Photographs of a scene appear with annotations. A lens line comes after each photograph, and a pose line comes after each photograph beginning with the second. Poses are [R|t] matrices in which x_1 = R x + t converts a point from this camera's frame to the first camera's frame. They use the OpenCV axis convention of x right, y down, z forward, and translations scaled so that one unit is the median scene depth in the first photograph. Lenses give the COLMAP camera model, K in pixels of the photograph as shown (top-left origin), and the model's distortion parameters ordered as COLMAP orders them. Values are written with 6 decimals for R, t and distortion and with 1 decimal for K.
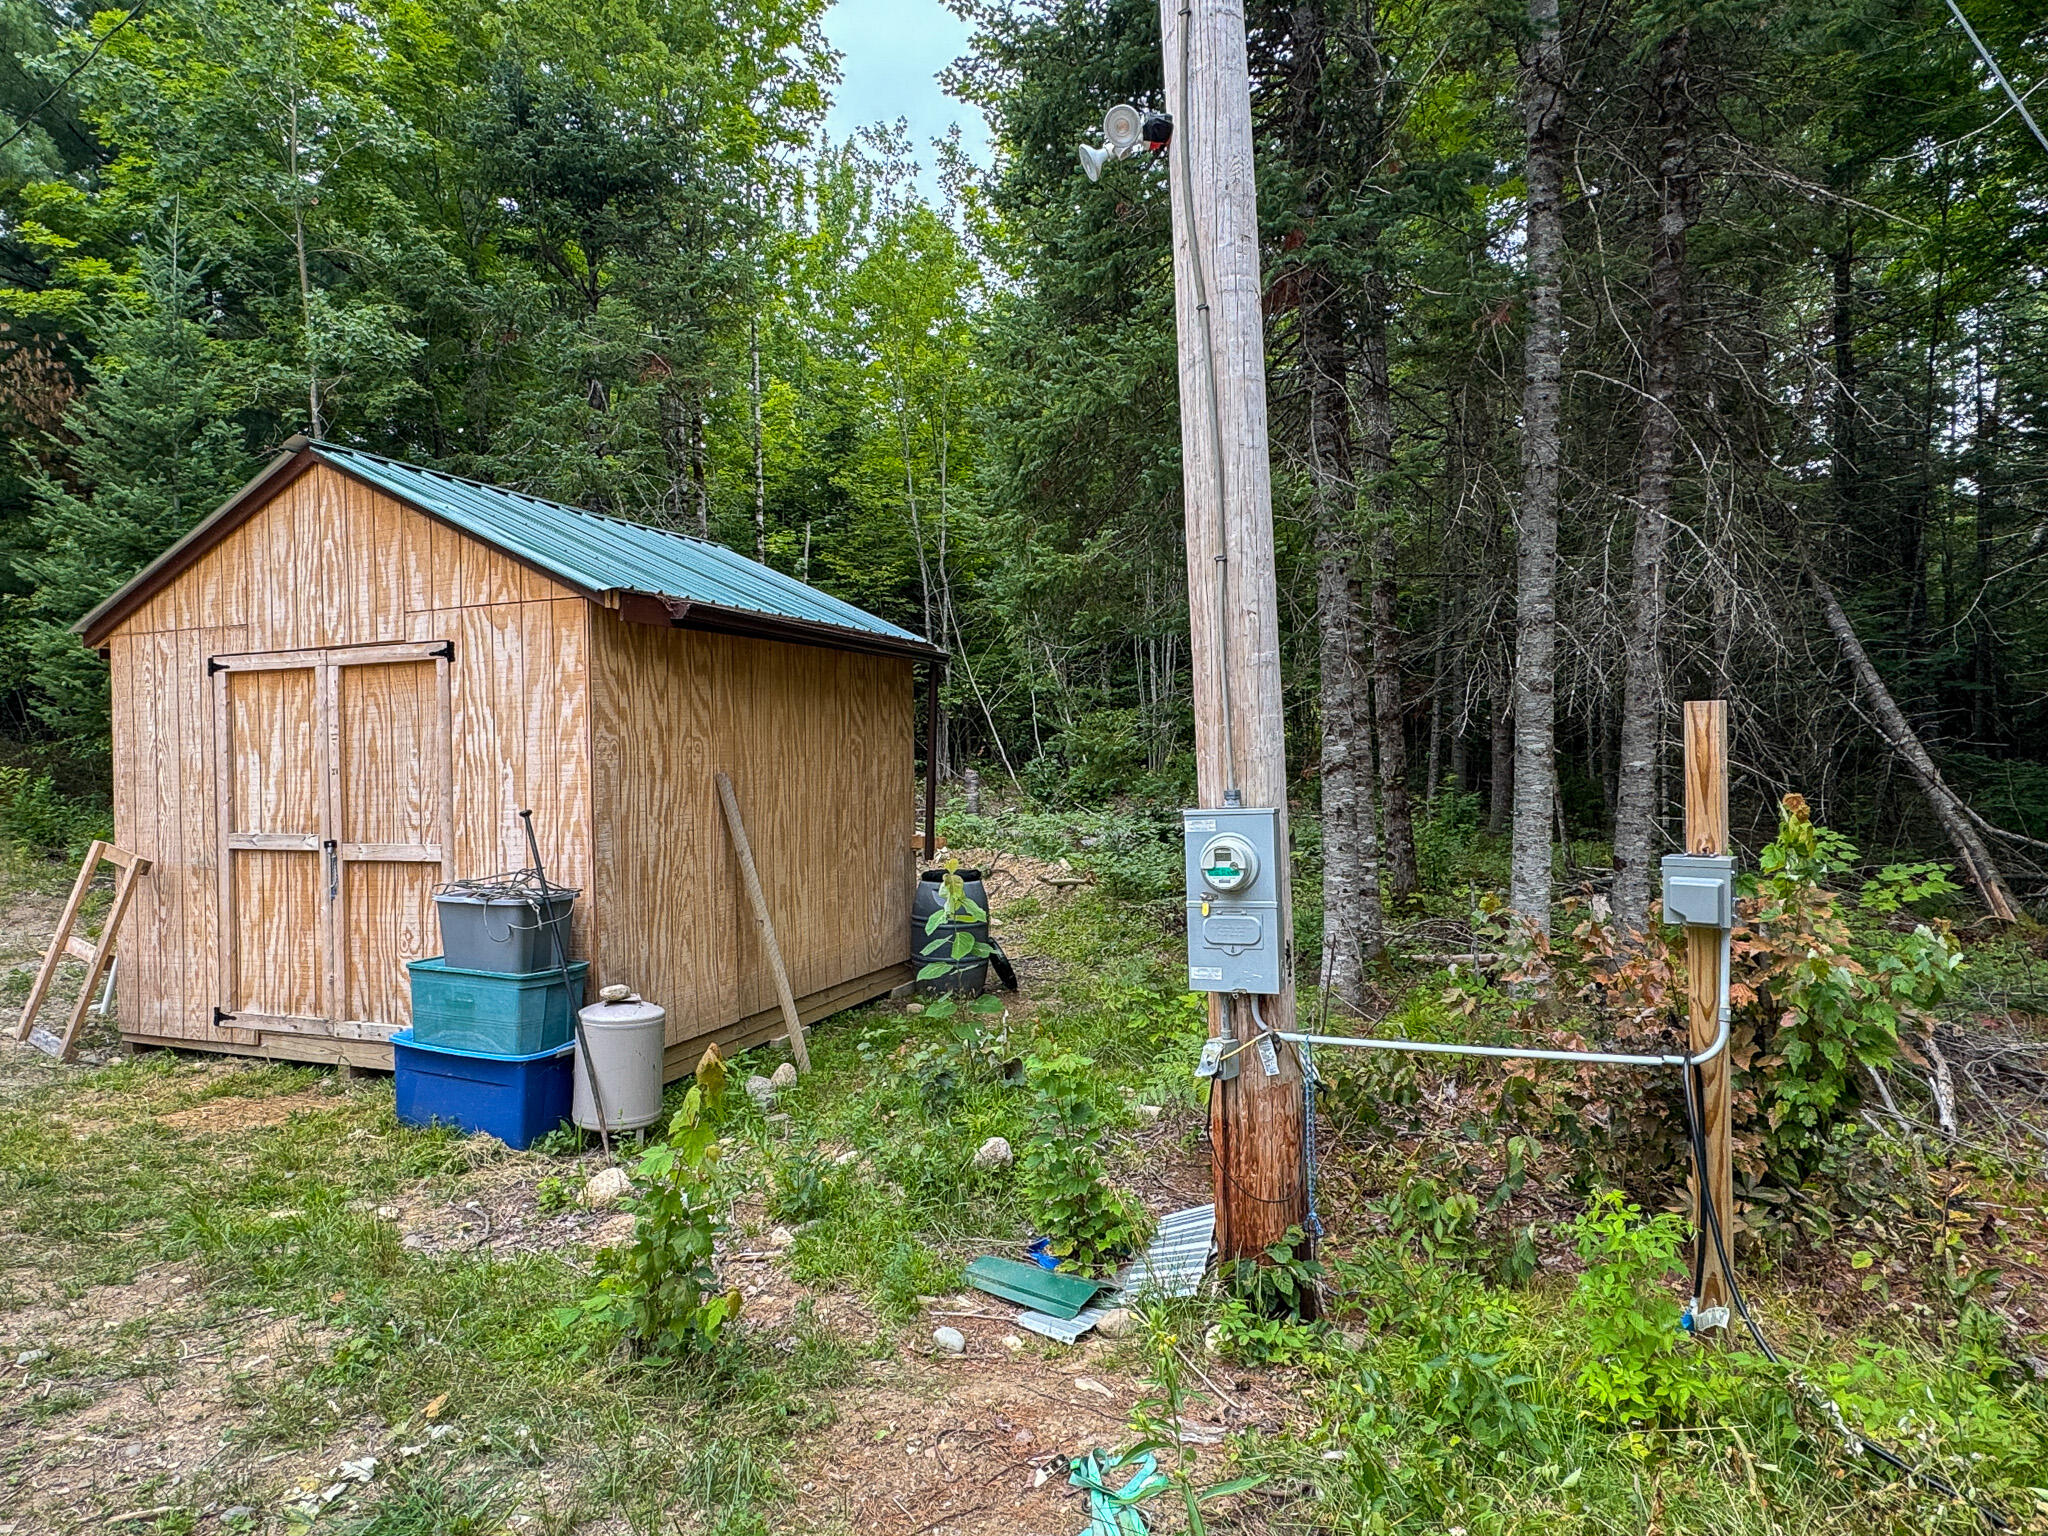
lens RADIAL K [[1193.1, 0, 1021.3], [0, 1193.1, 766.6], [0, 0, 1]] dist [0.021350, 0.000493]
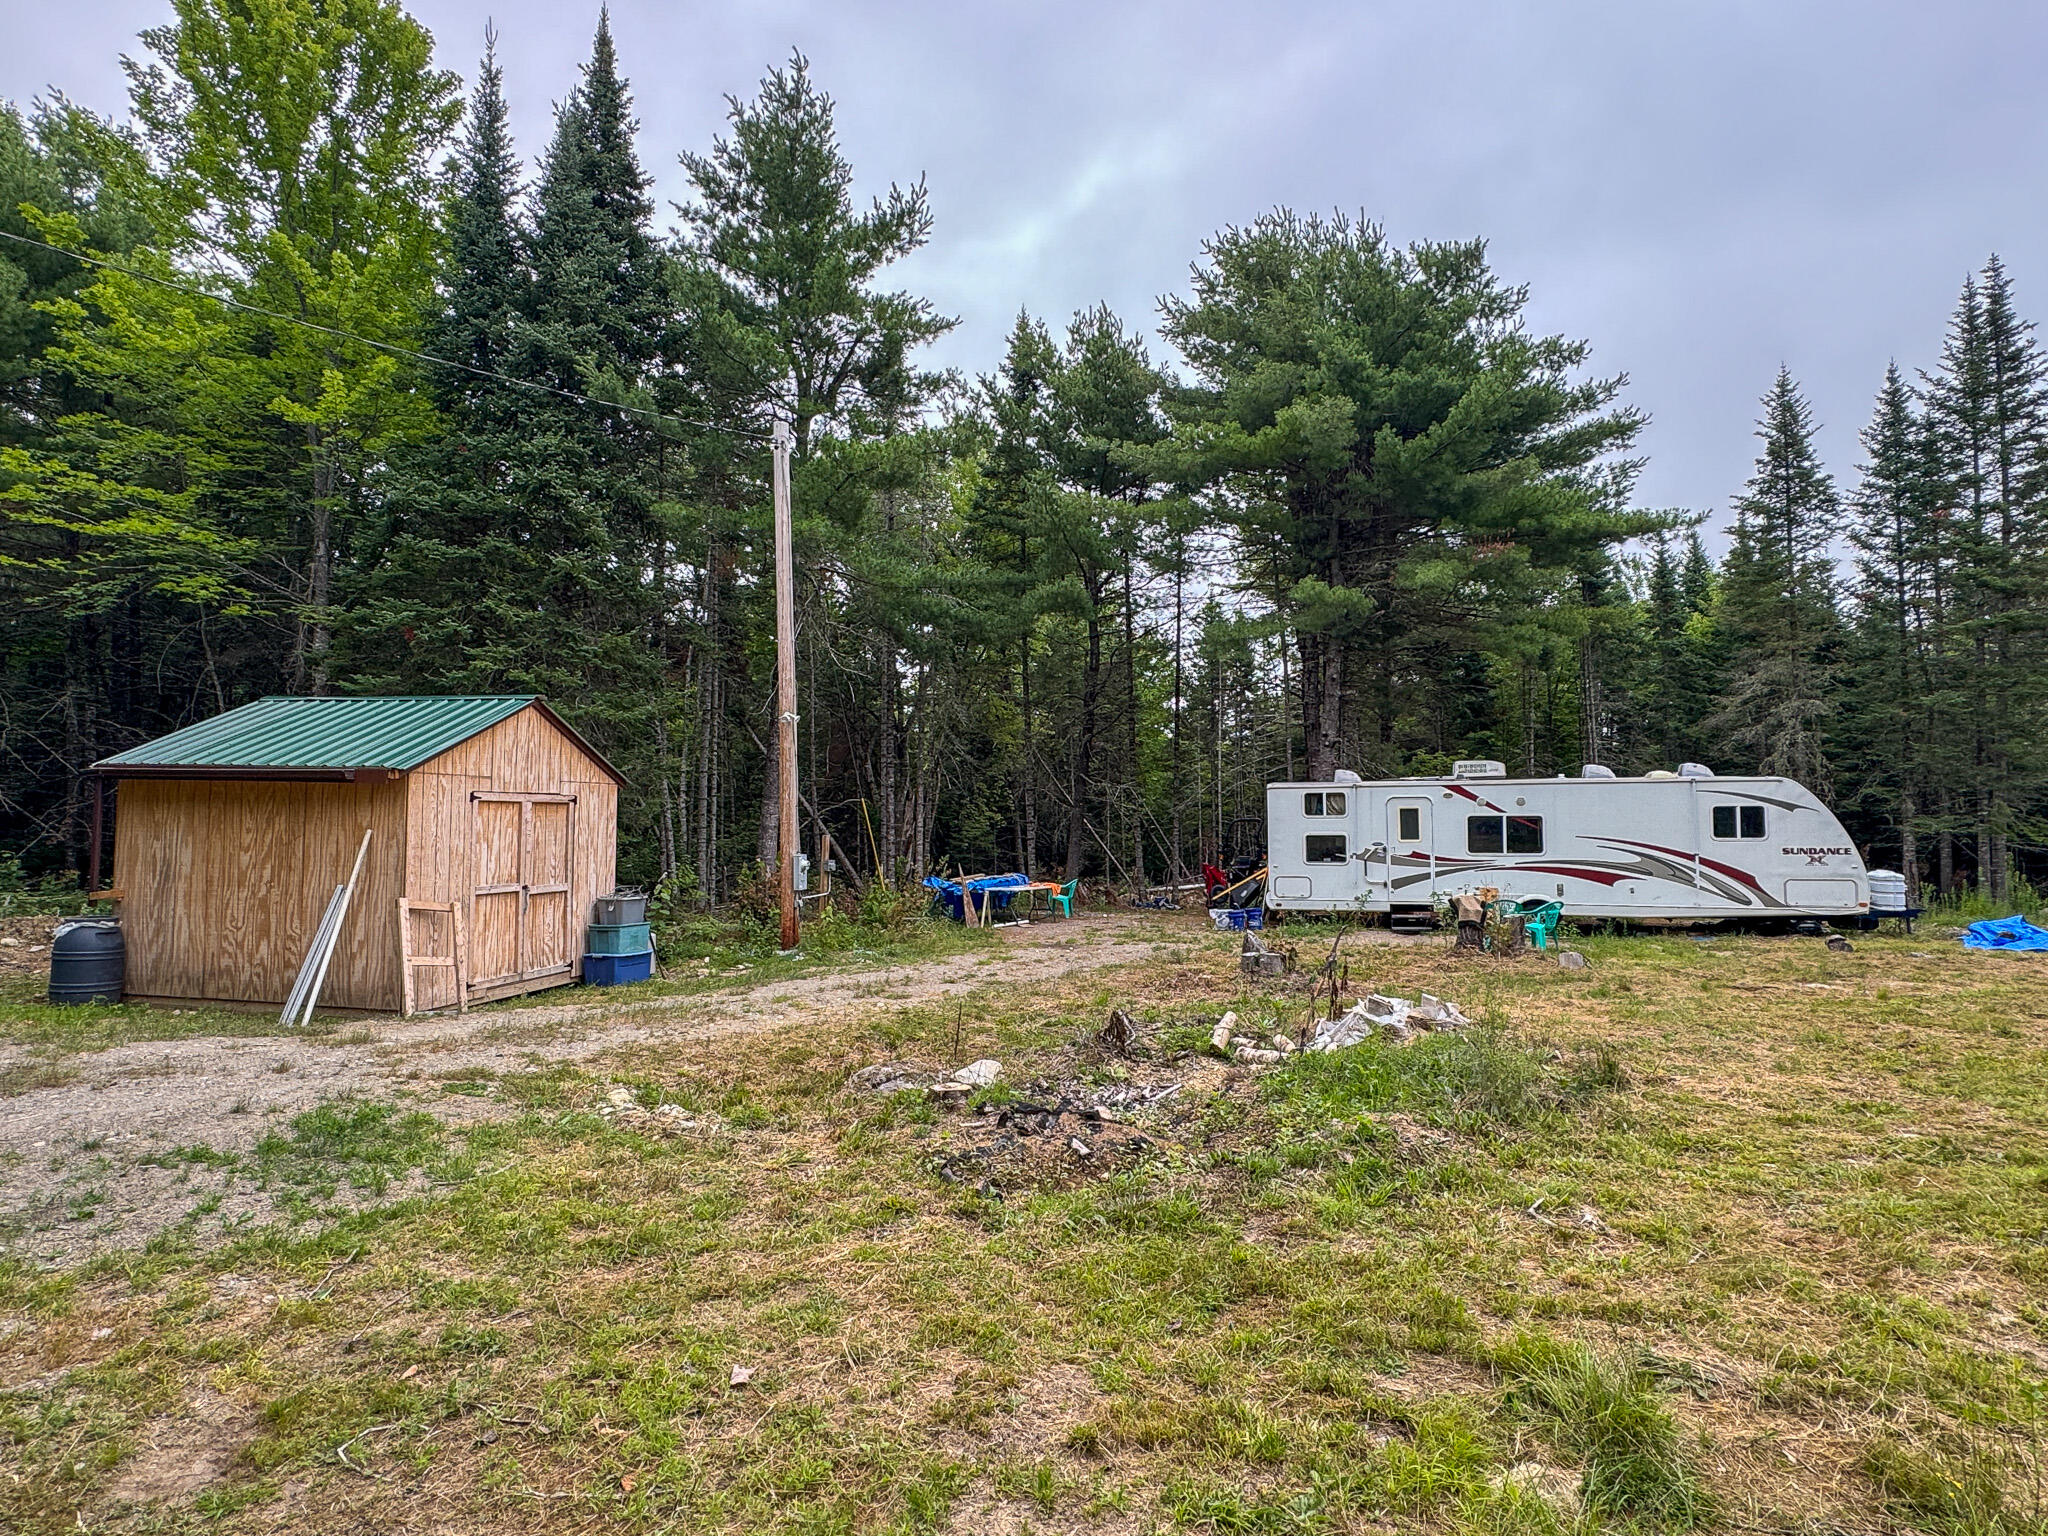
lens RADIAL K [[1082.2, 0, 1021.3], [0, 1082.2, 769.2], [0, 0, 1]] dist [-0.001585, 0.002039]
pose [[-0.172539, 0.060359, 0.983152, -2.535710], [-0.003636, 0.998075, -0.061913, -0.026356], [-0.984996, -0.014257, -0.171987, 0.468725]]
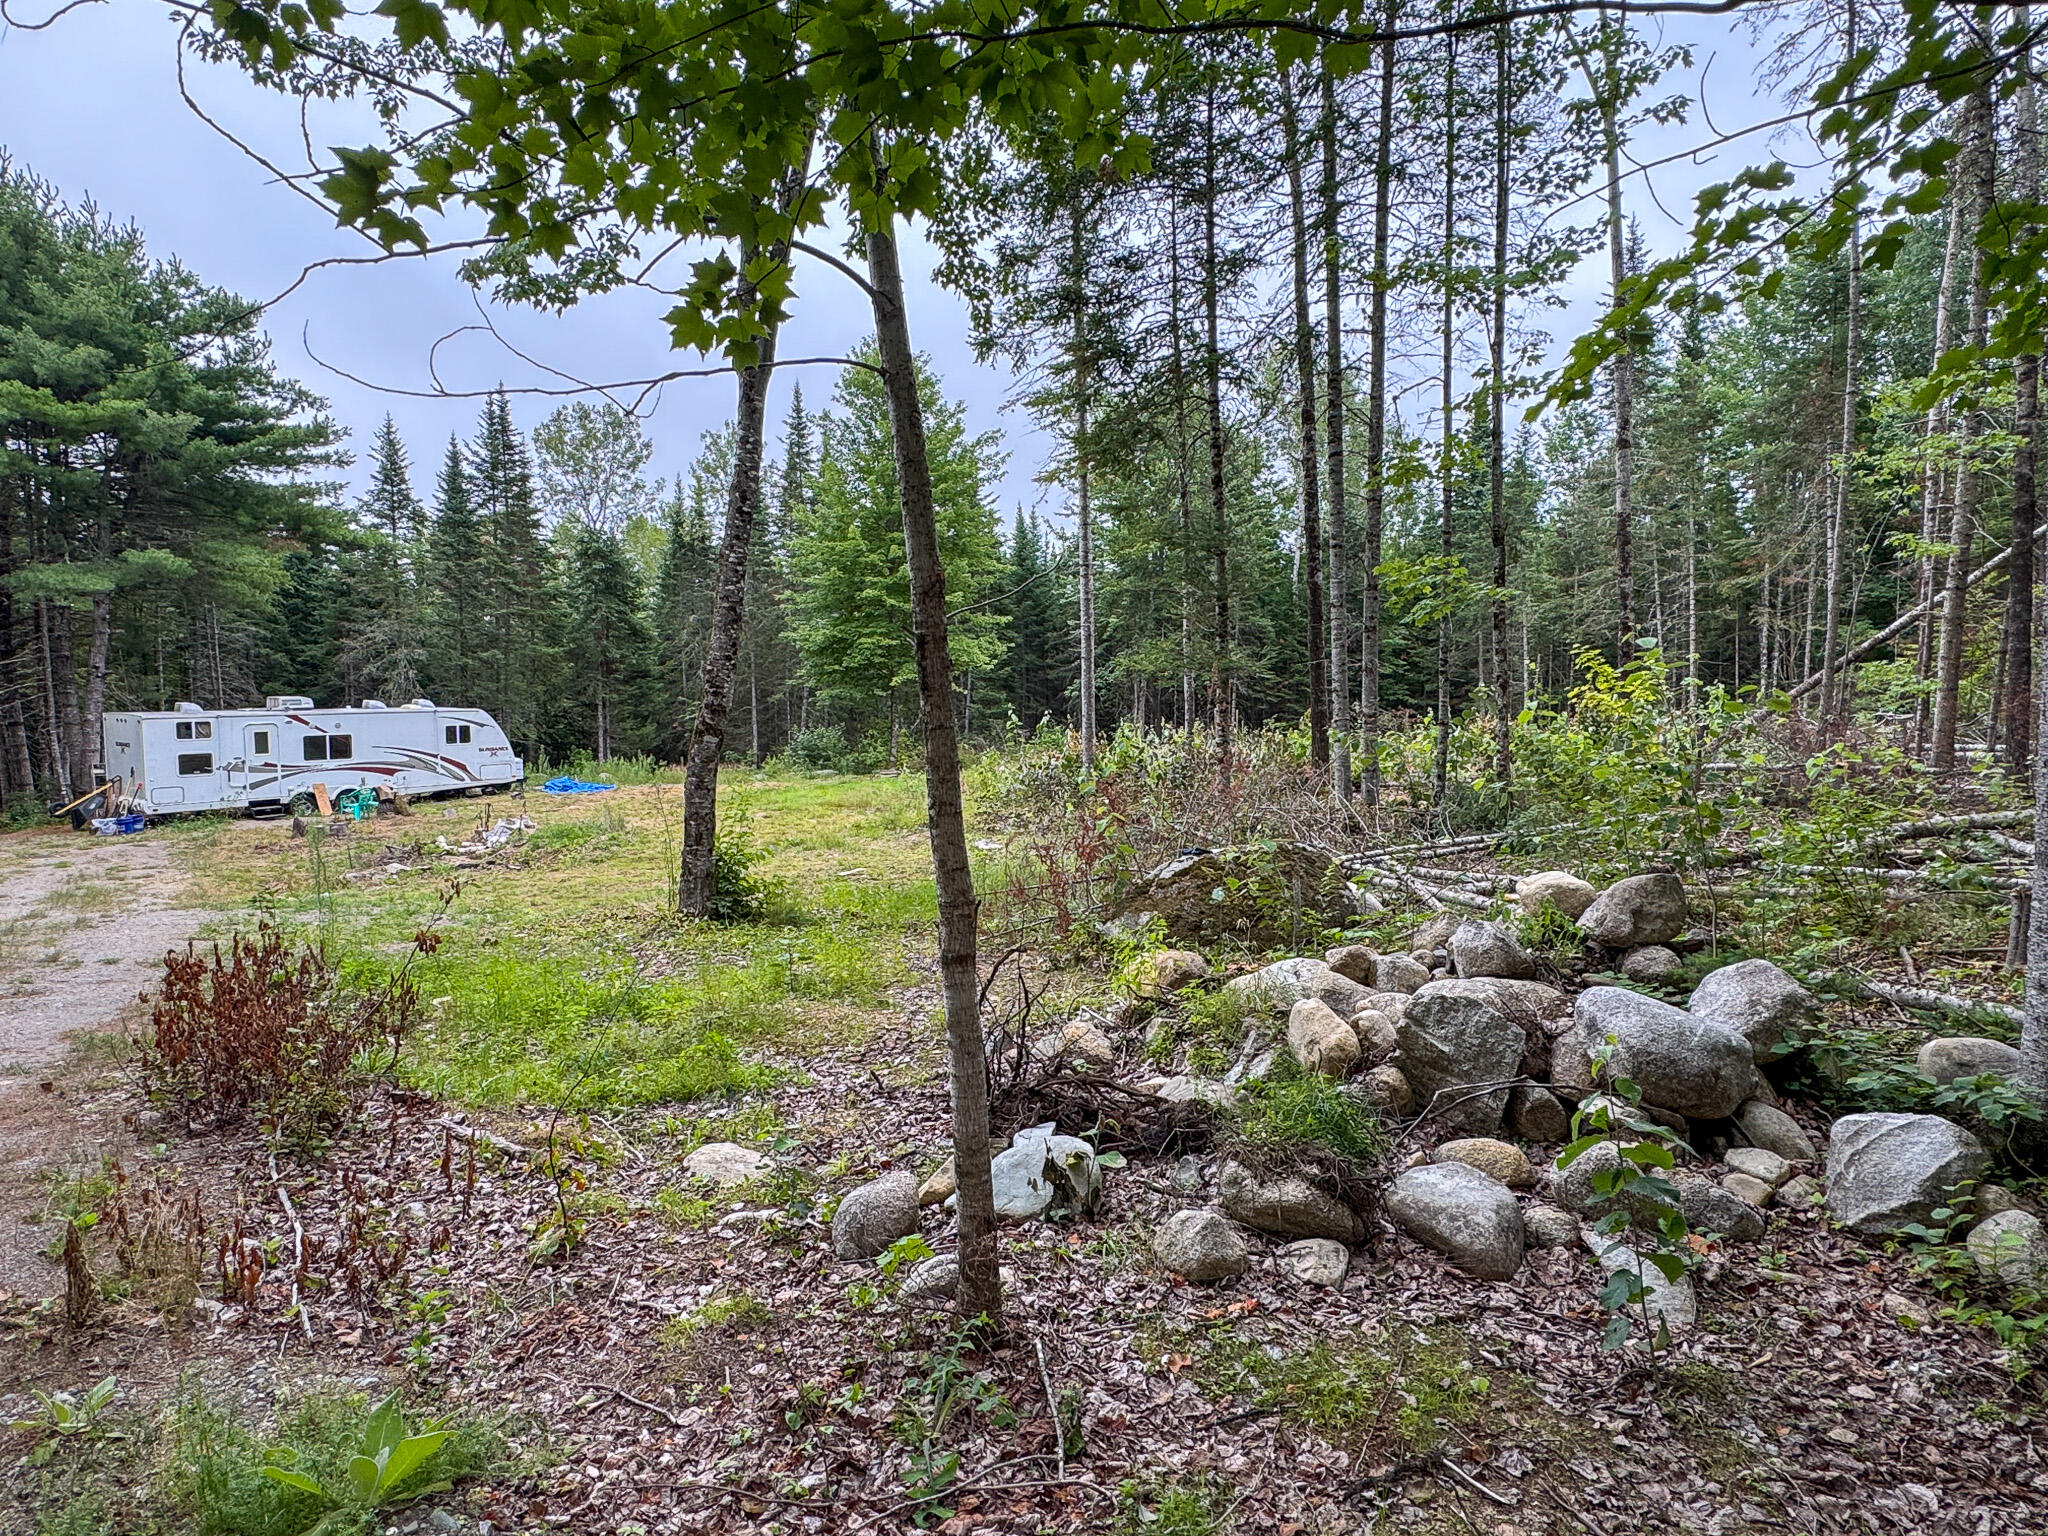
lens RADIAL K [[1193.1, 0, 1028.3], [0, 1193.1, 775.0], [0, 0, 1]] dist [0.021350, 0.000493]
pose [[-0.993536, 0.025389, 0.110641, -3.187585], [0.031543, 0.998030, 0.054233, -0.093742], [-0.109046, 0.057372, -0.992380, 3.007513]]
